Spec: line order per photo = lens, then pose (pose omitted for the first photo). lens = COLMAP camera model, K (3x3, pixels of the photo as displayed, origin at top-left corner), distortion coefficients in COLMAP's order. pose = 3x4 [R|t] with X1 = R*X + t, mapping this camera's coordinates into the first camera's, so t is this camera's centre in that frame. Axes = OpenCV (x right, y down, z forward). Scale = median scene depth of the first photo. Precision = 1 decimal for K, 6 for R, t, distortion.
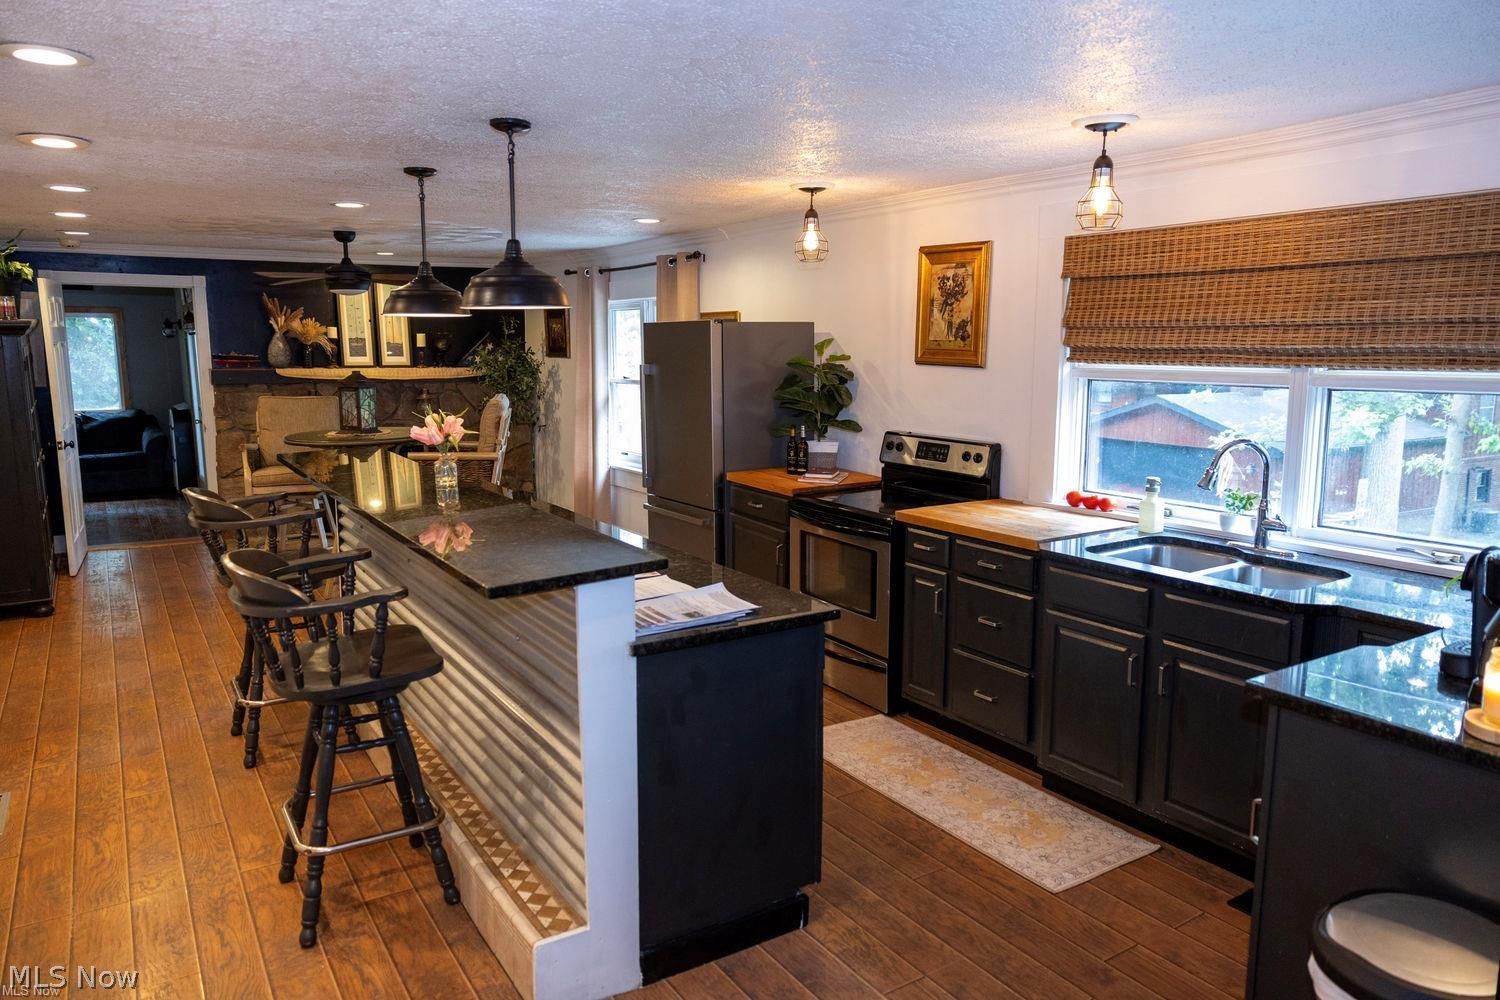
lens RADIAL K [[1115.5, 0, 750.0], [0, 1115.5, 500.0], [0, 0, 1]] dist [-0.001369, 0.002122]
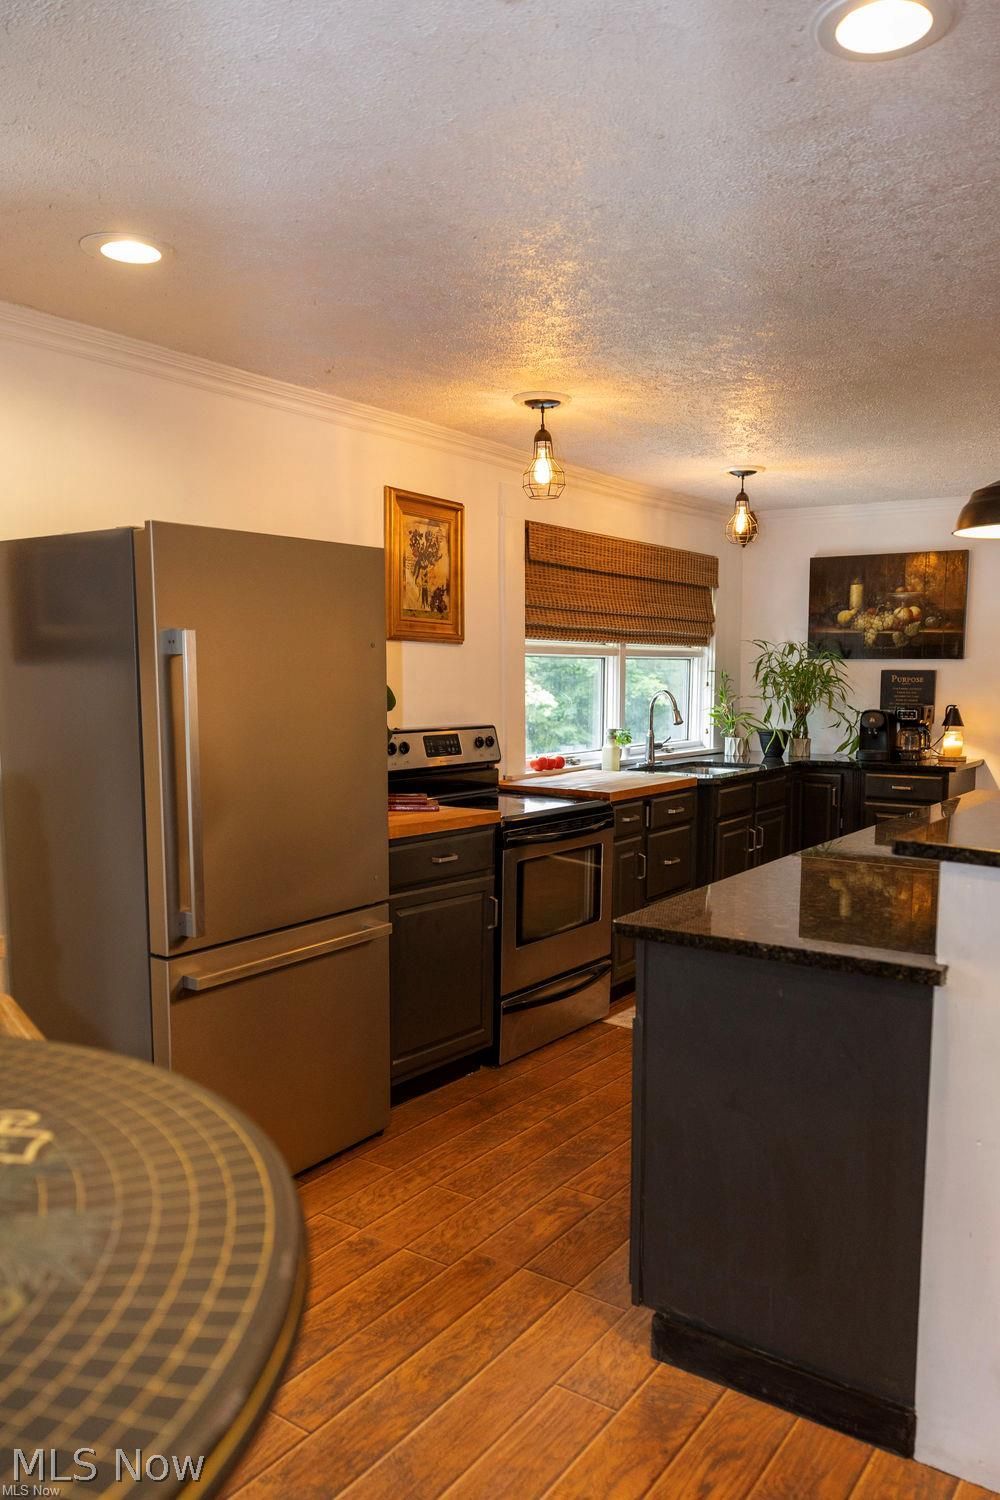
lens RADIAL K [[1138.6, 0, 503.1], [0, 1138.6, 796.9], [0, 0, 1]] dist [0.002641, 0.004544]
pose [[-0.428295, -0.101668, 0.897901, -0.649617], [0.127045, 0.977006, 0.171225, -0.152670], [-0.894663, 0.187409, -0.405531, 1.379873]]
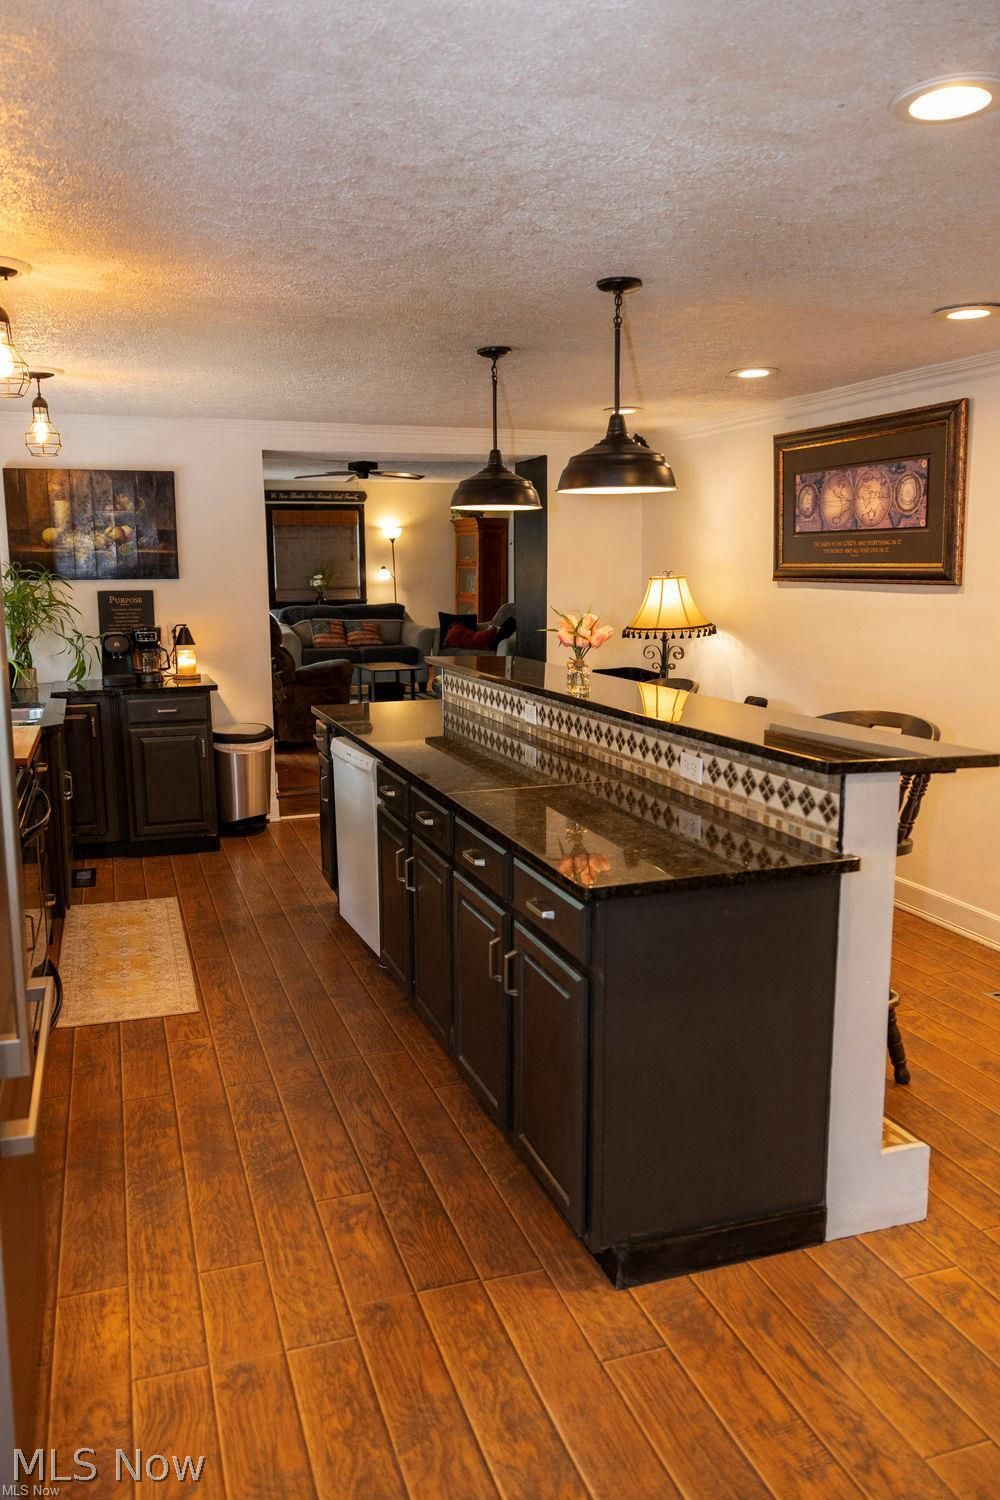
lens RADIAL K [[1115.5, 0, 500.0], [0, 1115.5, 750.0], [0, 0, 1]] dist [-0.001369, 0.002122]
pose [[-0.981295, -0.021820, 0.191269, -0.319401], [0.037426, 0.952975, 0.300730, -0.204140], [-0.188837, 0.302263, -0.934333, 1.561131]]
